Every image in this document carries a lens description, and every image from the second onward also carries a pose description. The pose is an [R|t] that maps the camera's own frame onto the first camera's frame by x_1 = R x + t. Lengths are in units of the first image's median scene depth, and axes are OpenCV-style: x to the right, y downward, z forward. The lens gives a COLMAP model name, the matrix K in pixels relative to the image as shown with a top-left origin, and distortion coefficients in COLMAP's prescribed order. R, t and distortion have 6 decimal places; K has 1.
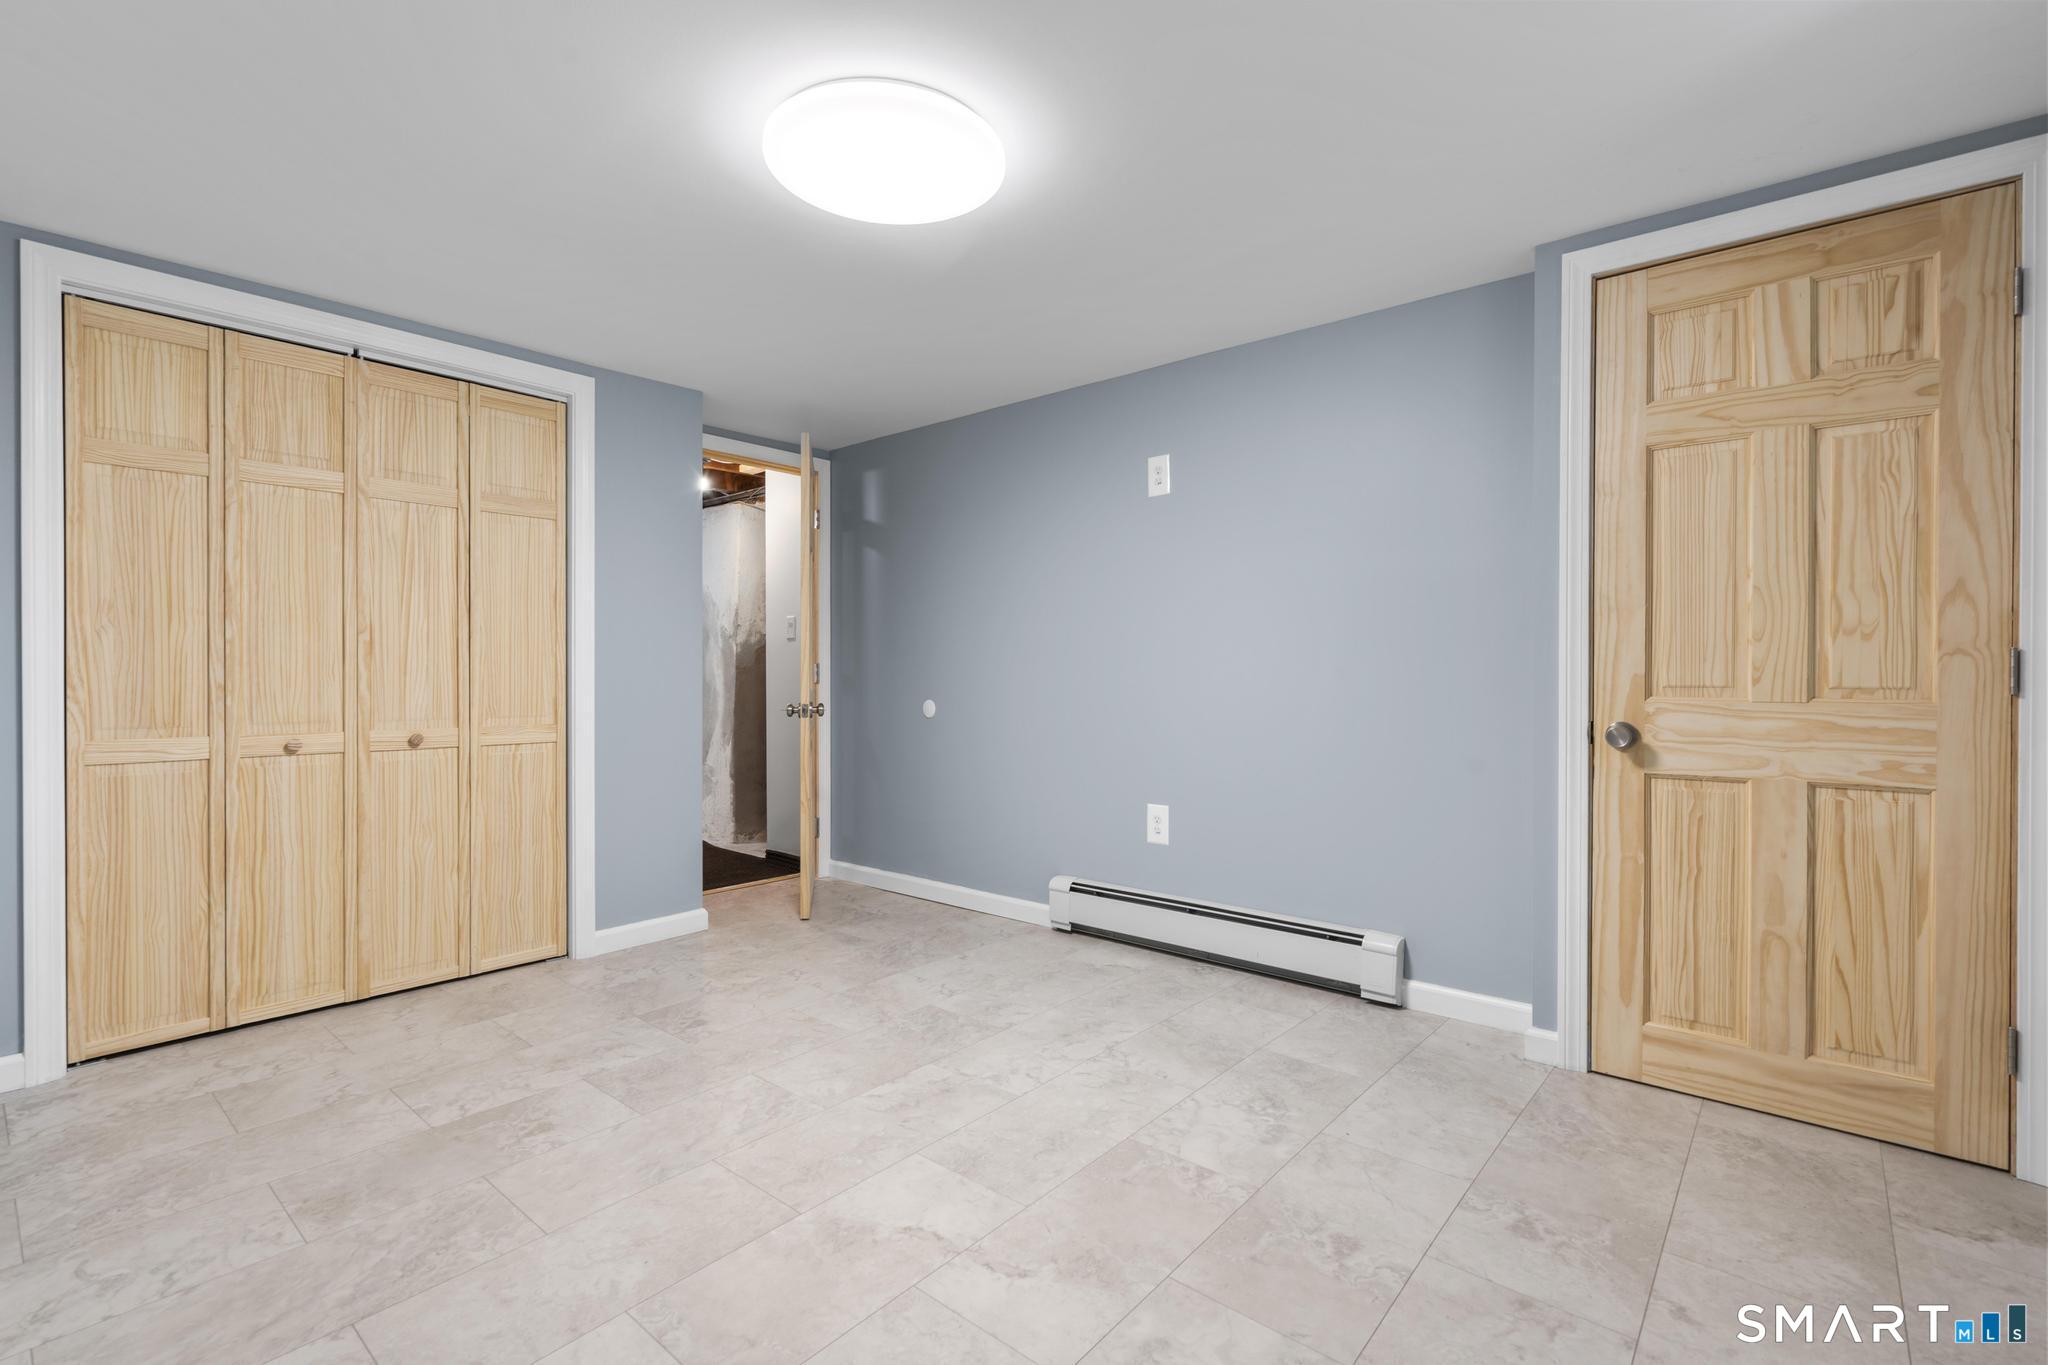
lens RADIAL K [[920.4, 0, 1035.0], [0, 920.4, 679.7], [0, 0, 1]] dist [-0.007755, 0.003650]
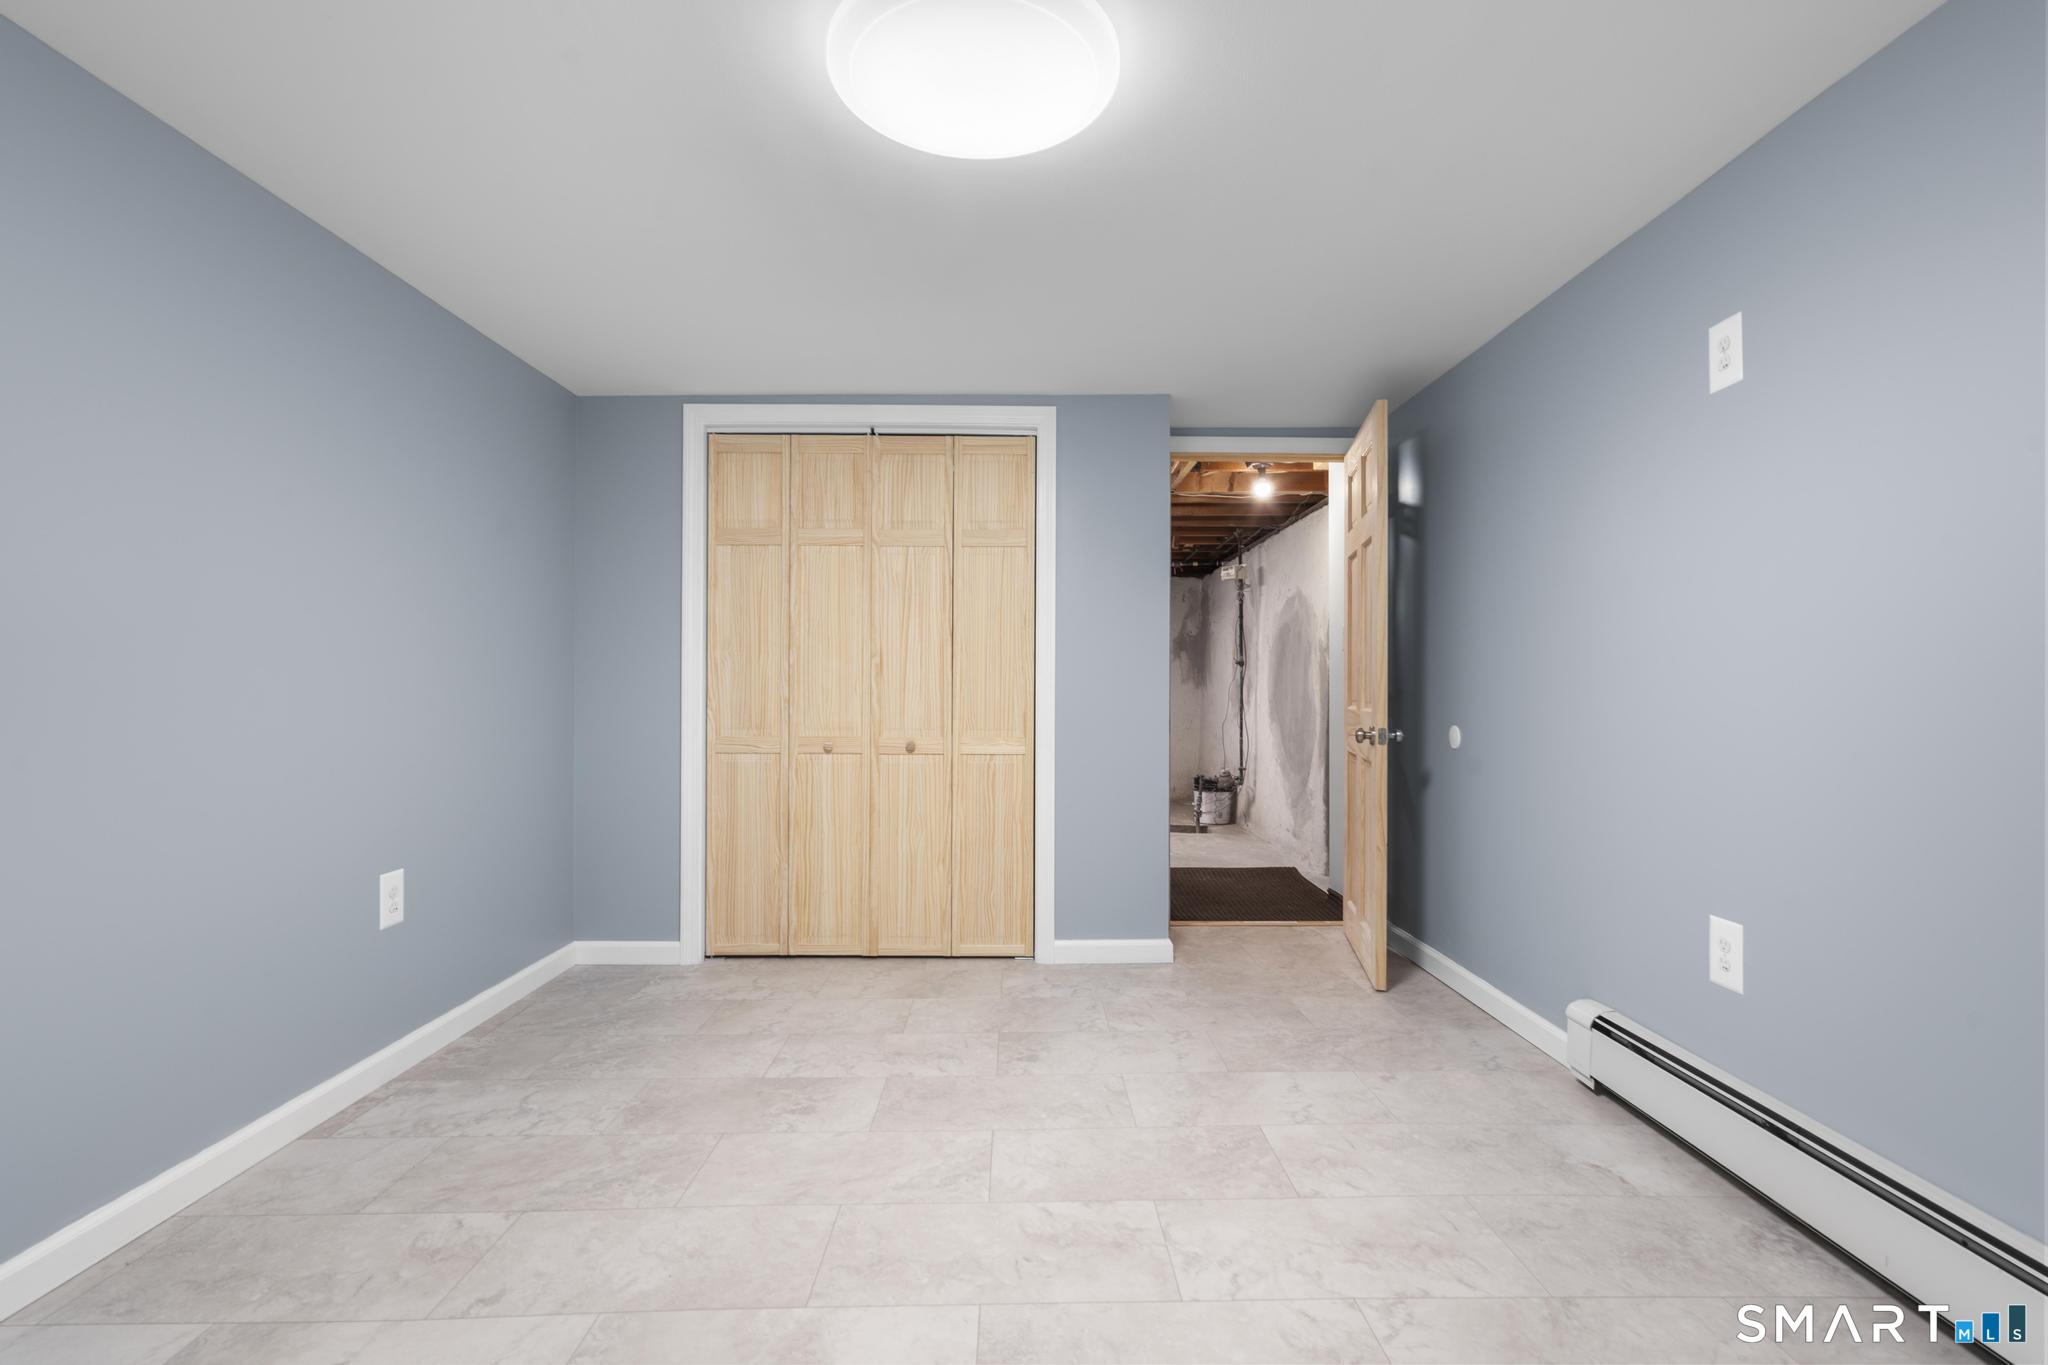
lens RADIAL K [[920.4, 0, 1030.8], [0, 920.4, 680.0], [0, 0, 1]] dist [-0.007755, 0.003650]
pose [[0.661093, -0.005380, -0.750285, 0.332532], [-0.006343, 0.999898, -0.012759, -0.005832], [0.750277, 0.013194, 0.660992, 0.344776]]
